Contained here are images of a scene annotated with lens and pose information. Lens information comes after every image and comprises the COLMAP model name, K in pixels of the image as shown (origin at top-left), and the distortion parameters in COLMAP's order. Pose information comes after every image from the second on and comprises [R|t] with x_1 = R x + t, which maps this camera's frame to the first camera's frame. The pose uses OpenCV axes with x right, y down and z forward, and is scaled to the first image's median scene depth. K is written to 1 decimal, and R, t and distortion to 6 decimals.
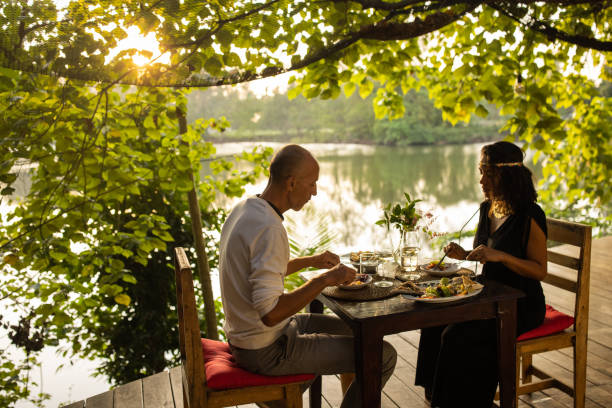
lens RADIAL K [[584.8, 0, 303.9], [0, 584.8, 217.6], [0, 0, 1]] dist [0.005811, -0.008543]
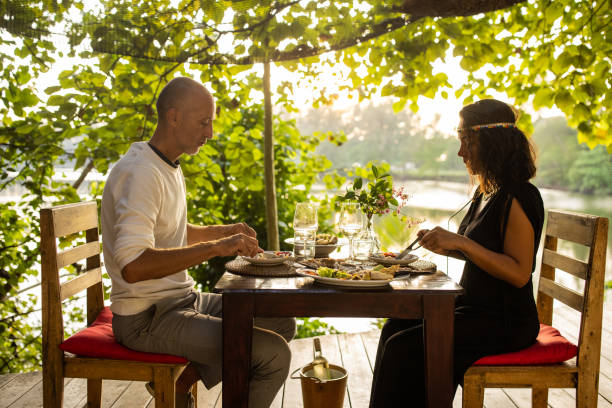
lens RADIAL K [[584.8, 0, 303.9], [0, 584.8, 217.6], [0, 0, 1]] dist [0.005811, -0.008543]
pose [[0.950369, 0.078373, -0.301092, 0.190865], [-0.097418, 0.994049, -0.048742, 0.045040], [0.295481, 0.075655, 0.952348, 0.115721]]
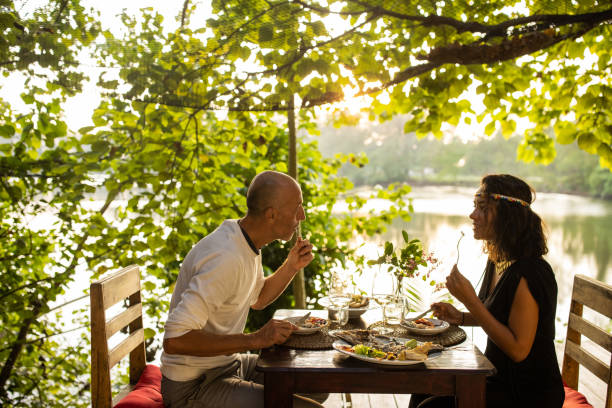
lens RADIAL K [[585.9, 0, 307.4], [0, 585.9, 219.2], [0, 0, 1]] dist [-0.001414, -0.005239]
pose [[0.942850, 0.075757, -0.324492, 0.181178], [-0.097888, 0.993817, -0.052405, -0.001155], [0.318515, 0.081173, 0.944436, 0.088776]]
